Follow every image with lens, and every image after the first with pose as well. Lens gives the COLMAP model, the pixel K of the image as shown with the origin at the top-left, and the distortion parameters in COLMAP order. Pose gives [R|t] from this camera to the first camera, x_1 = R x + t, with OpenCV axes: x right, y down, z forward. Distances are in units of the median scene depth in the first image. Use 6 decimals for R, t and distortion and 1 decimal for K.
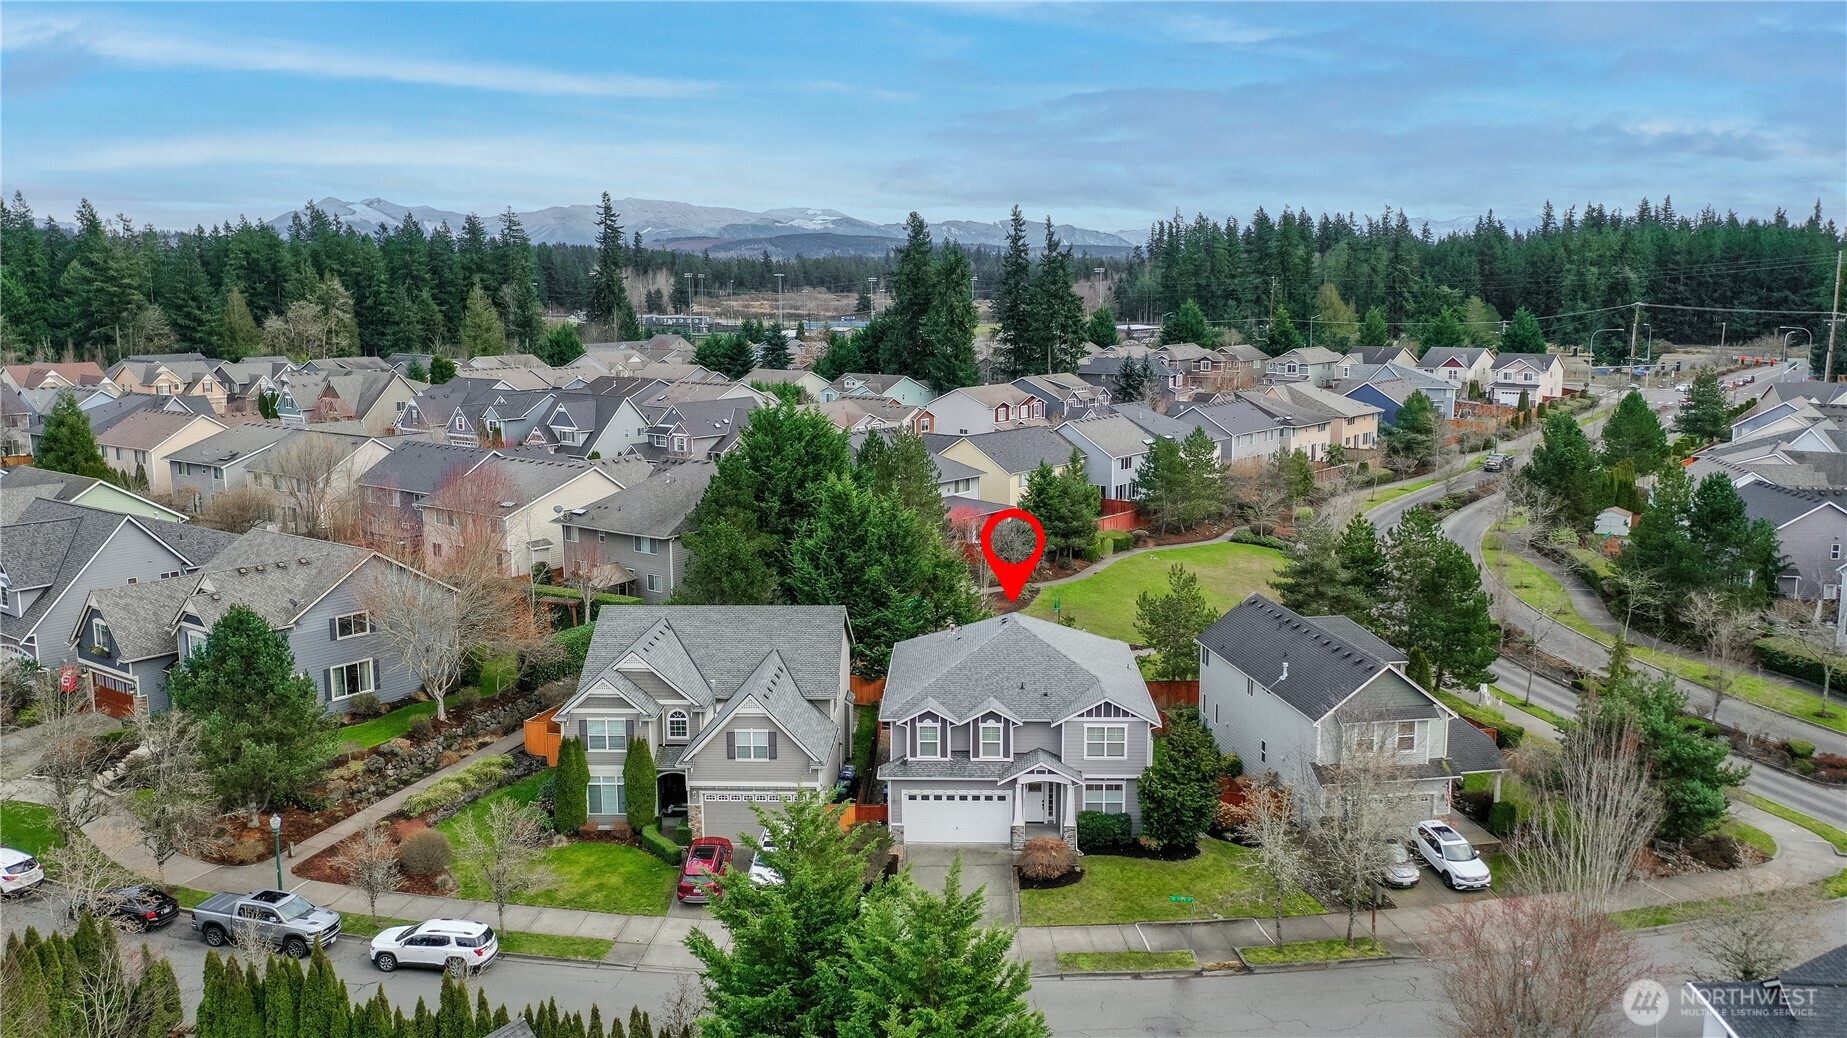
lens RADIAL K [[1494.4, 0, 923.5], [0, 1494.4, 519.0], [0, 0, 1]] dist [0.001436, 0.000890]
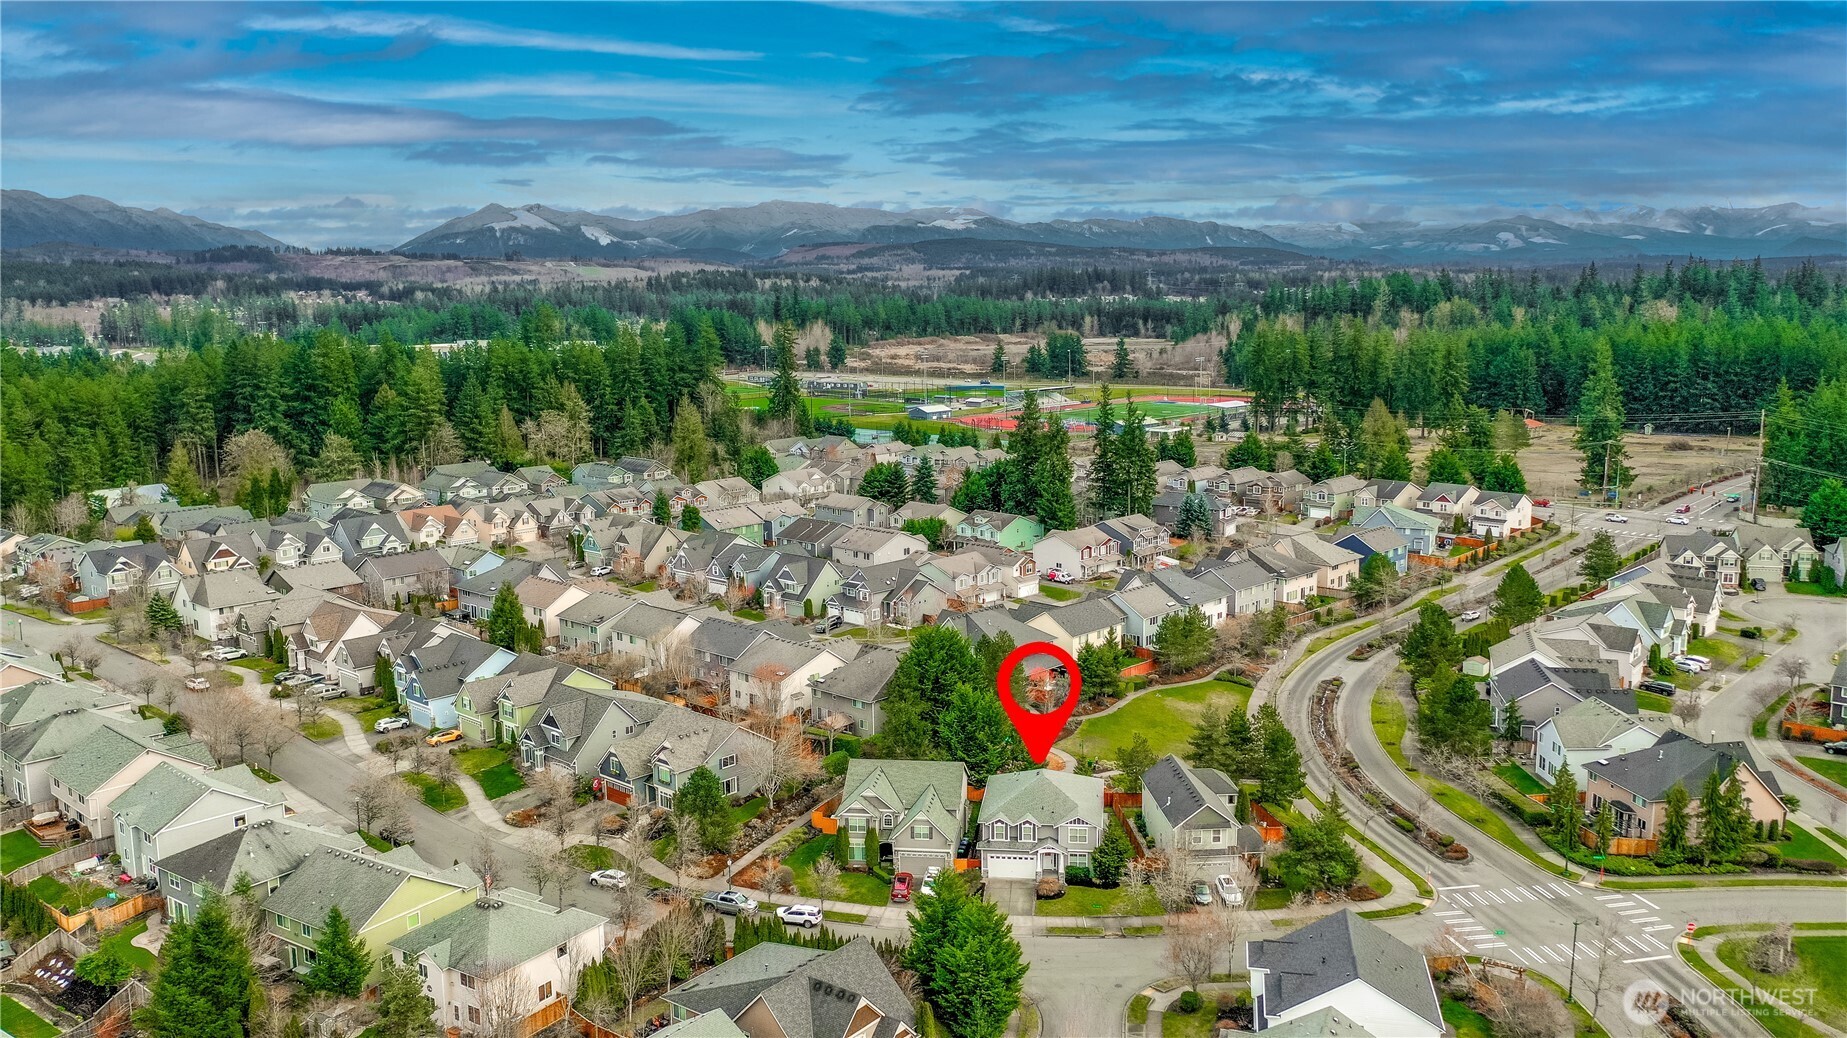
lens RADIAL K [[1494.4, 0, 923.5], [0, 1494.4, 519.0], [0, 0, 1]] dist [0.001436, 0.000890]
pose [[0.995628, 0.008912, -0.092985, 0.072372], [-0.008495, 0.999952, 0.004885, -0.256058], [0.093024, -0.004074, 0.995656, -0.959841]]
